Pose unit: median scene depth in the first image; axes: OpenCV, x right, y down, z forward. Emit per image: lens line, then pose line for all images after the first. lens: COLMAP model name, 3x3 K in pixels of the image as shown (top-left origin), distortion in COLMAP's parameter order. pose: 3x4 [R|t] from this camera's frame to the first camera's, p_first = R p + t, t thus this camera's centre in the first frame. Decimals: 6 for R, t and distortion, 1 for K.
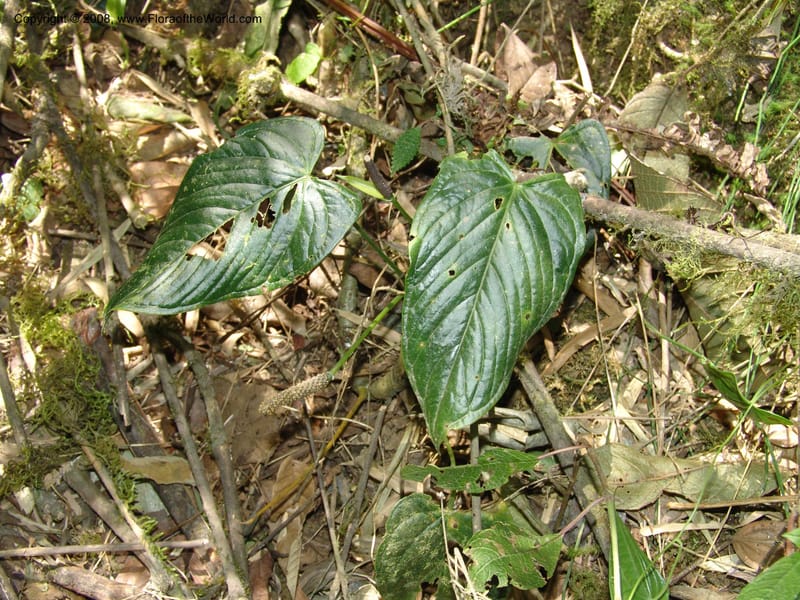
lens RADIAL K [[880.1, 0, 400.0], [0, 880.1, 300.0], [0, 0, 1]] dist [-0.080754, 0.040528]
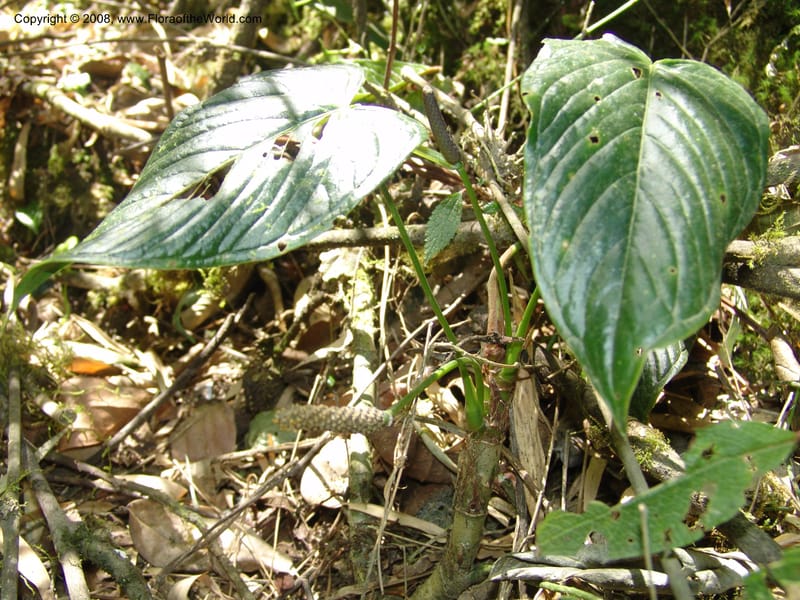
lens RADIAL K [[880.1, 0, 400.0], [0, 880.1, 300.0], [0, 0, 1]] dist [-0.080754, 0.040528]
pose [[0.995403, -0.029824, 0.091008, -0.089396], [0.073492, 0.847181, -0.526198, 0.246771], [-0.061407, 0.530467, 0.845478, 0.337309]]
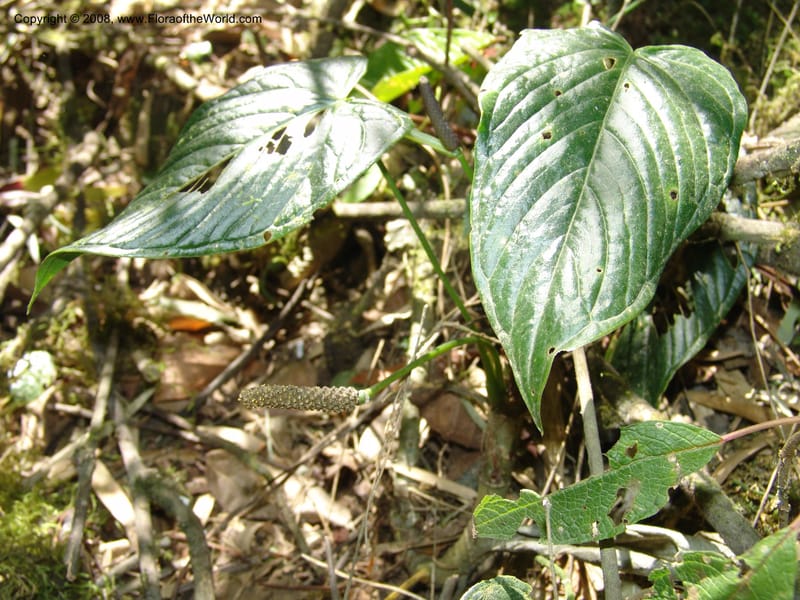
lens RADIAL K [[880.1, 0, 400.0], [0, 880.1, 300.0], [0, 0, 1]] dist [-0.080754, 0.040528]
pose [[0.995272, -0.015946, -0.095808, 0.007458], [-0.031991, 0.877569, -0.478382, 0.243992], [0.091707, 0.479186, 0.872910, 0.306739]]
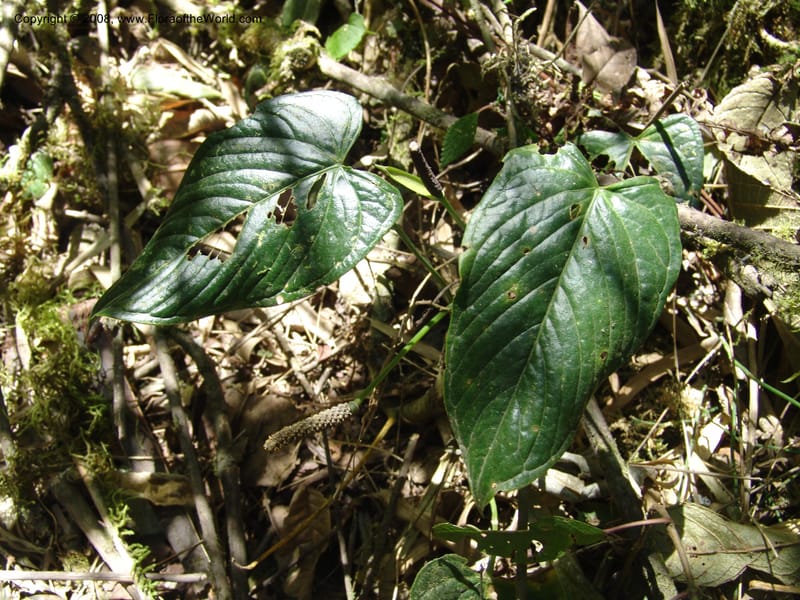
lens RADIAL K [[880.1, 0, 400.0], [0, 880.1, 300.0], [0, 0, 1]] dist [-0.080754, 0.040528]
pose [[0.997595, 0.056107, -0.040692, -0.005887], [-0.055764, 0.998399, 0.009508, -0.018109], [0.041160, -0.007216, 0.999126, 0.126353]]
